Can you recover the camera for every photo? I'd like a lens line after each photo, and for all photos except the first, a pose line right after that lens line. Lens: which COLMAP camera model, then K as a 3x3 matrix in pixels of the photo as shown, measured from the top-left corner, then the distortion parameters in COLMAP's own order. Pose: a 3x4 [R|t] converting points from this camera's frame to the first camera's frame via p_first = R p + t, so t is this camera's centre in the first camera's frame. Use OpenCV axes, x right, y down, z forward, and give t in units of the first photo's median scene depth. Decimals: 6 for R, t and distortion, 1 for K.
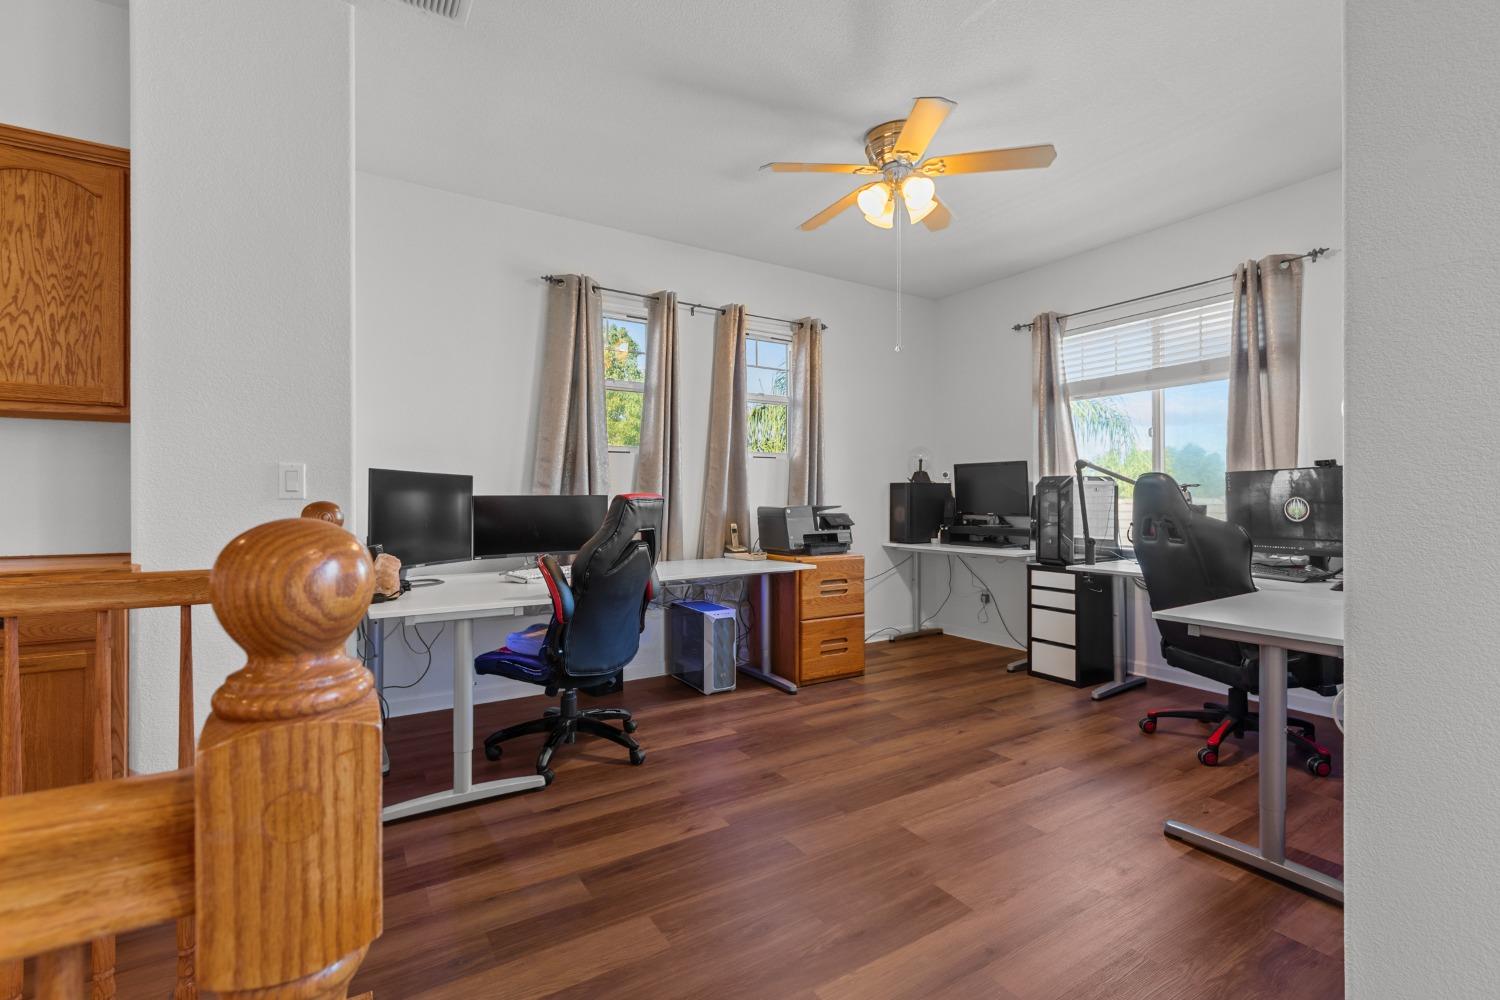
lens RADIAL K [[665.9, 0, 745.4], [0, 665.9, 500.3], [0, 0, 1]] dist [0.003269, 0.000139]
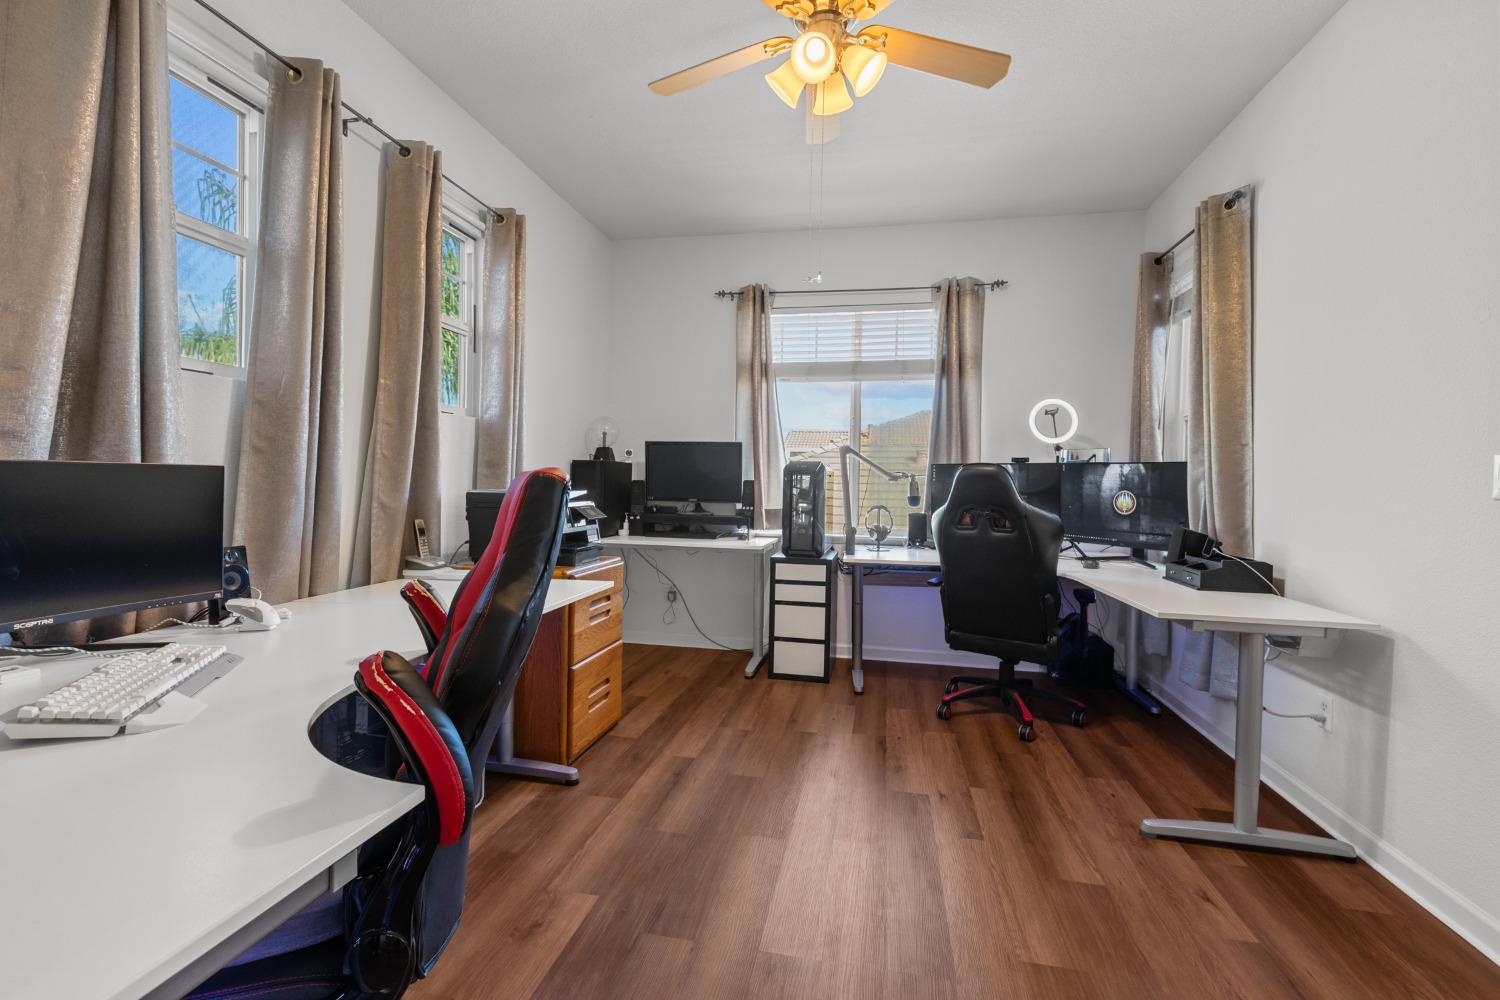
lens RADIAL K [[664.2, 0, 745.5], [0, 664.2, 492.9], [0, 0, 1]] dist [-0.000061, 0.000377]
pose [[0.689607, 0.005154, 0.724165, -0.259221], [-0.019340, 0.999749, 0.011301, -0.000503], [-0.723926, -0.021798, 0.689534, 0.411598]]
